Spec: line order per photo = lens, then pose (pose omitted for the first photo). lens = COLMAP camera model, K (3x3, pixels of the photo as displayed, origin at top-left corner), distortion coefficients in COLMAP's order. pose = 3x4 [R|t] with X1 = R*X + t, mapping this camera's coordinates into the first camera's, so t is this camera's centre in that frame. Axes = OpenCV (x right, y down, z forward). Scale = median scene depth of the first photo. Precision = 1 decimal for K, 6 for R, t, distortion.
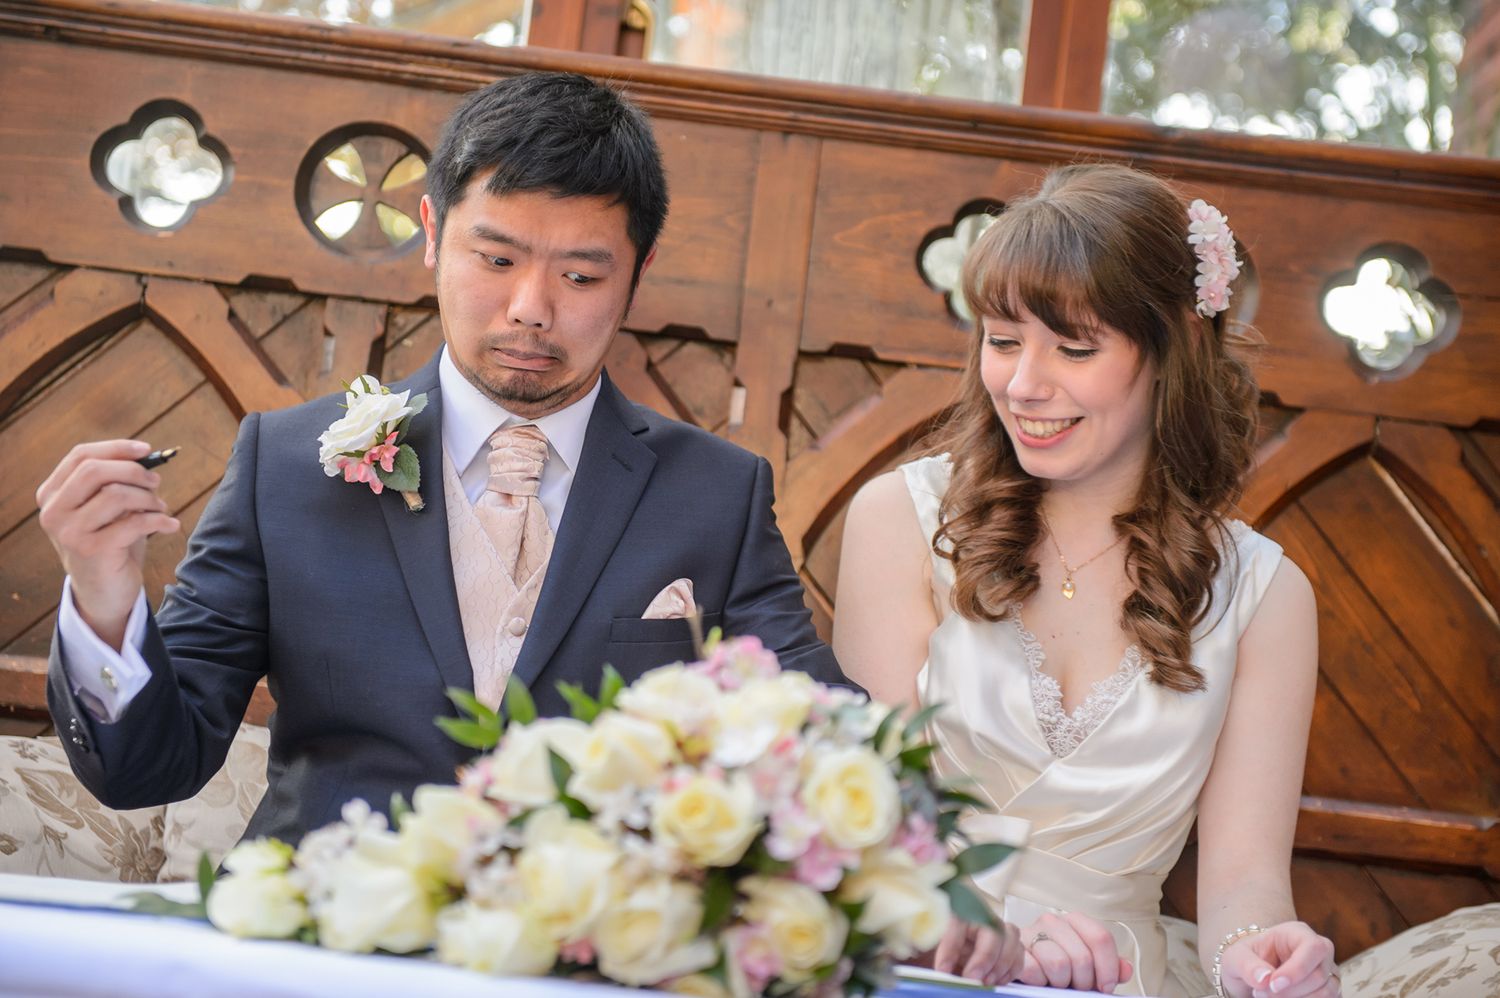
lens RADIAL K [[2716.1, 0, 737.8], [0, 2716.1, 504.4], [0, 0, 1]] dist [0.127635, 0.000000]
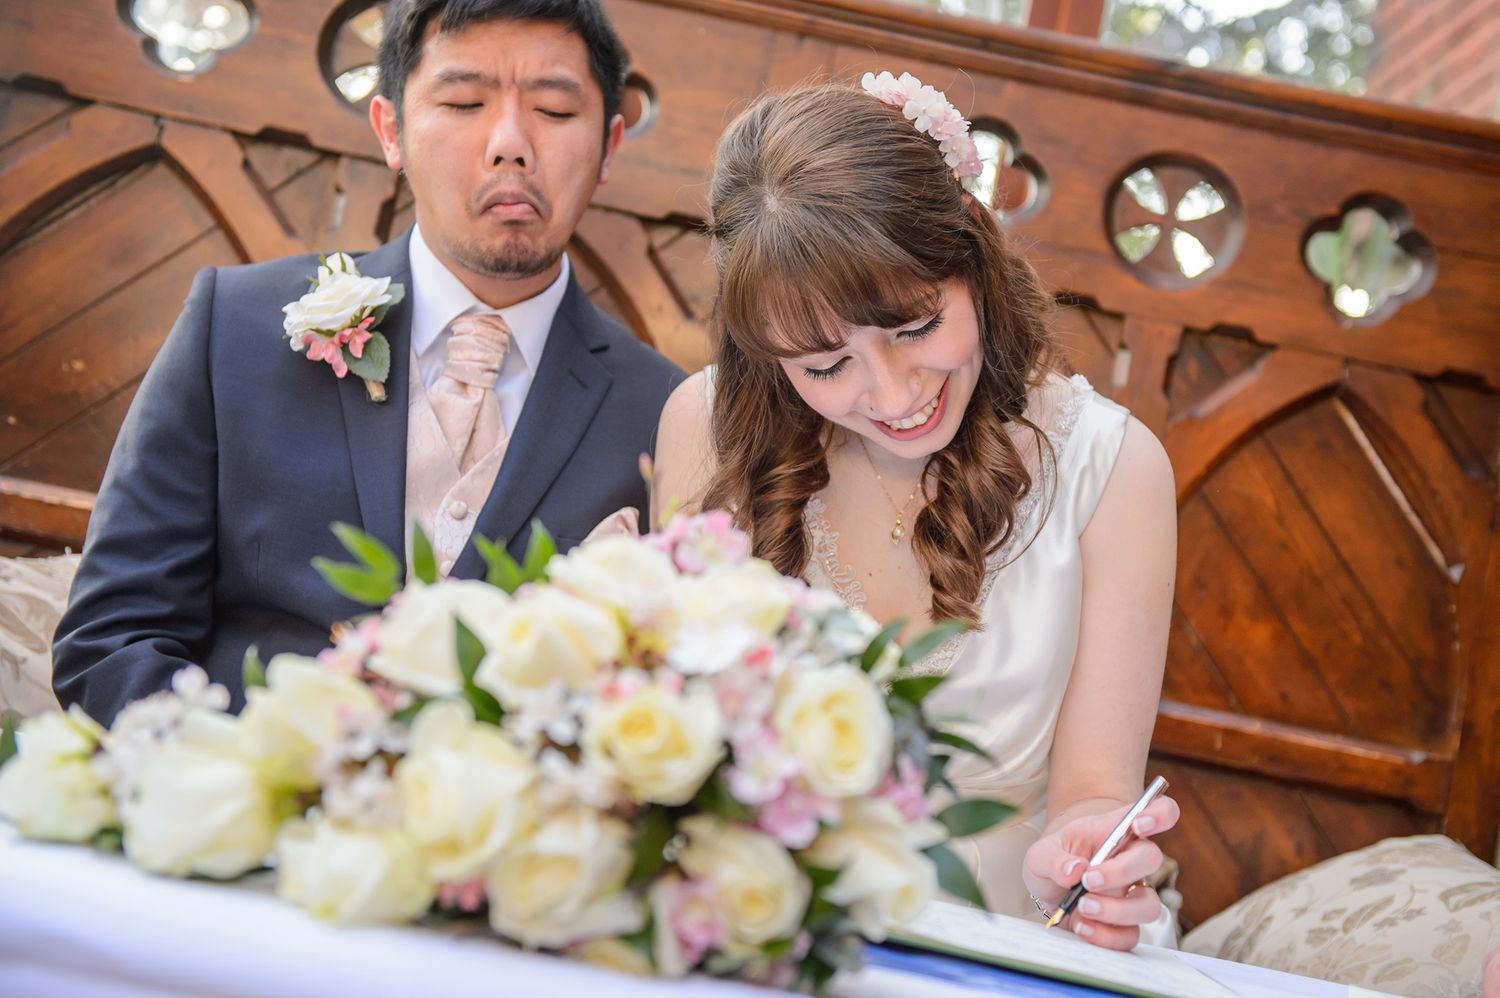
lens RADIAL K [[2159.6, 0, 762.4], [0, 2159.6, 495.2], [0, 0, 1]] dist [0.164099, 0.000000]
pose [[0.996251, 0.084303, 0.019399, 0.001673], [-0.084885, 0.995894, 0.031447, 0.012021], [-0.016669, -0.032975, 0.999317, 0.177492]]
